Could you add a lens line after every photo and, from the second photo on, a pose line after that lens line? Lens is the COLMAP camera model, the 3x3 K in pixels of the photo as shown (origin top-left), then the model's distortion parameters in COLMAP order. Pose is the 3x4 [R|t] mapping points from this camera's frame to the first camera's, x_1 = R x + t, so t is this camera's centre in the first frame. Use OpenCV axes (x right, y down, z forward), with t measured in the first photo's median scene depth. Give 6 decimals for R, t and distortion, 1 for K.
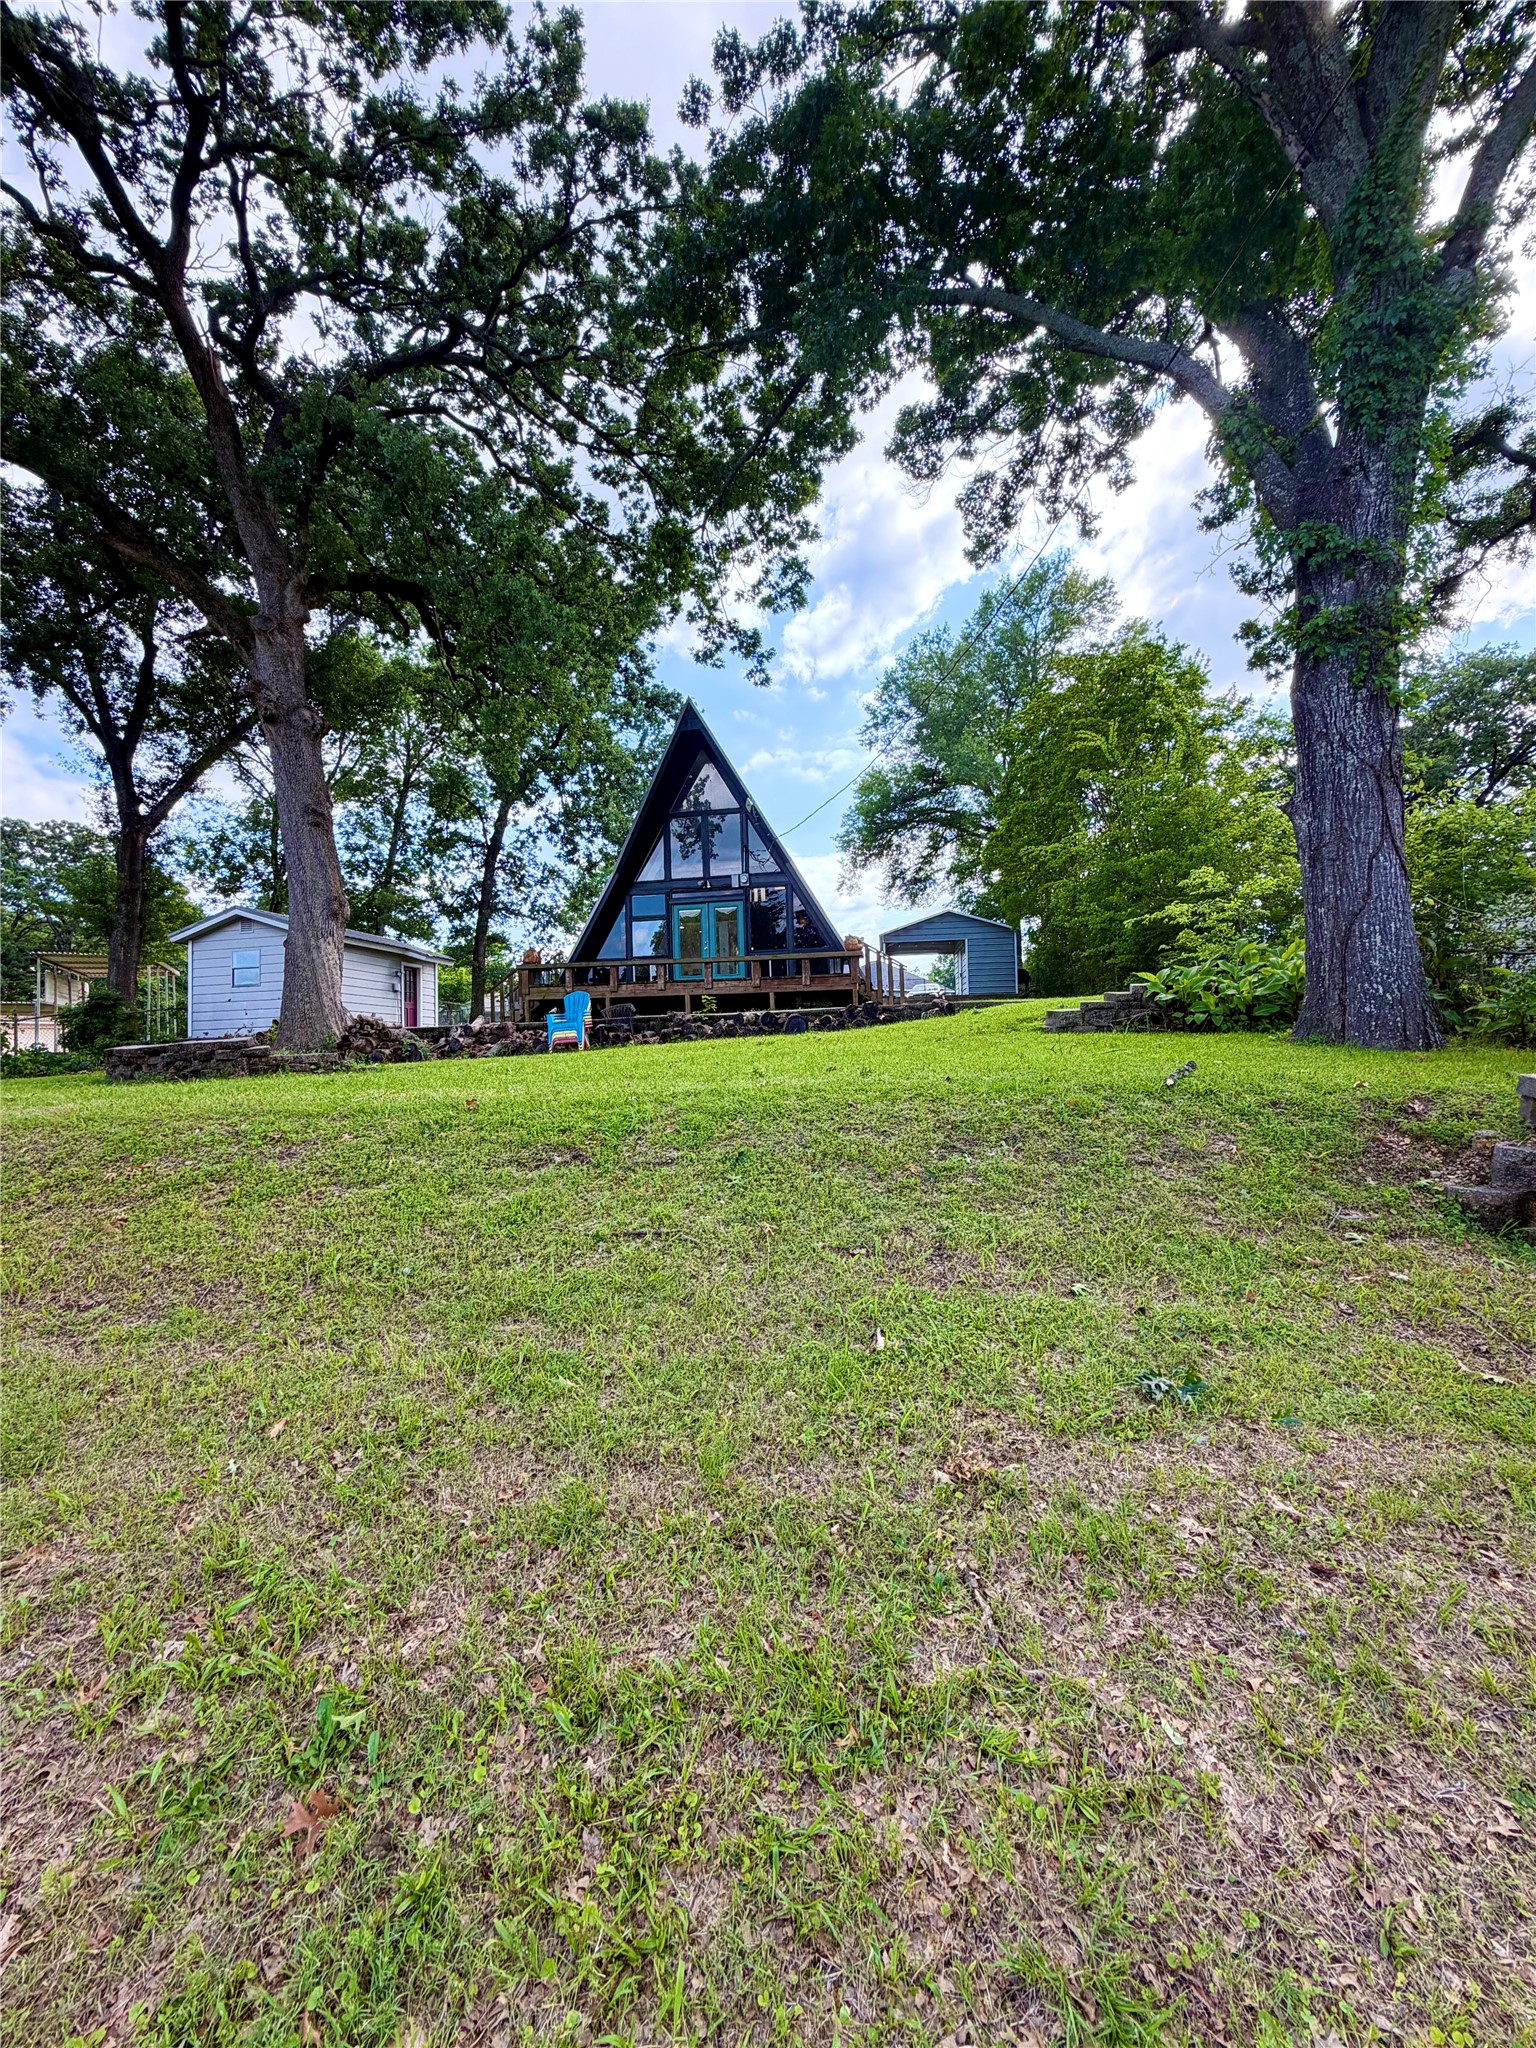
lens RADIAL K [[809.0, 0, 768.0], [0, 809.0, 1024.0], [0, 0, 1]] dist [0.000602, -0.000037]
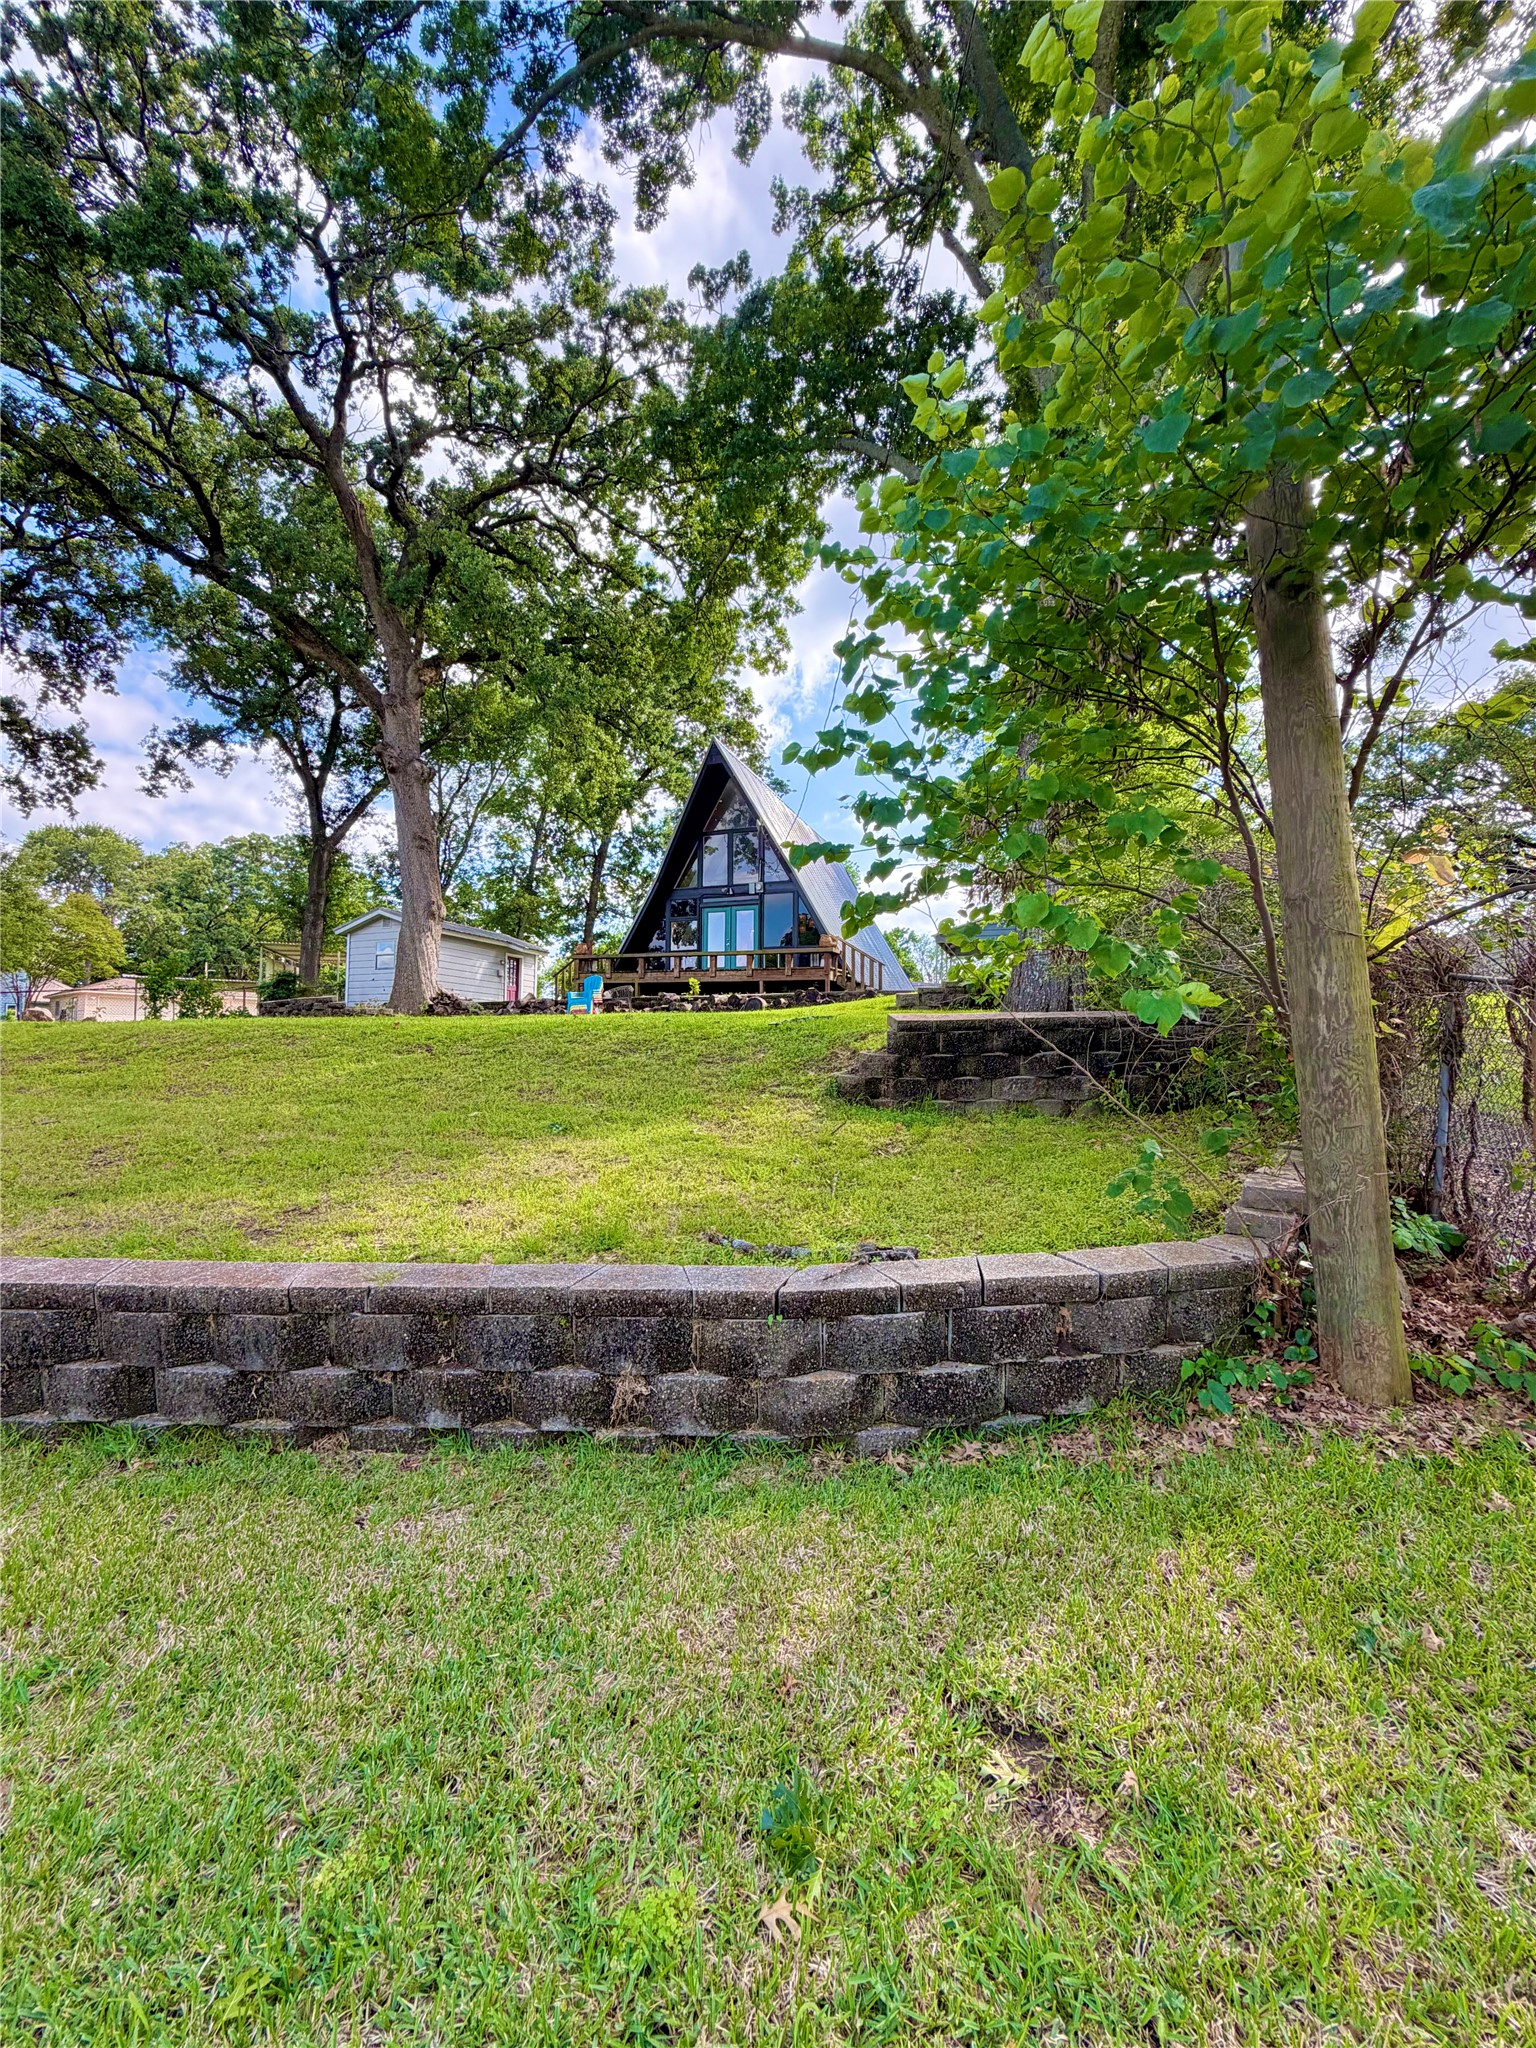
lens RADIAL K [[809.0, 0, 768.0], [0, 809.0, 1024.0], [0, 0, 1]] dist [0.000602, -0.000037]
pose [[0.981454, 0.030448, -0.189264, 0.167353], [-0.030545, 0.999530, 0.002403, 0.015771], [0.189249, 0.003423, 0.981923, -0.128956]]
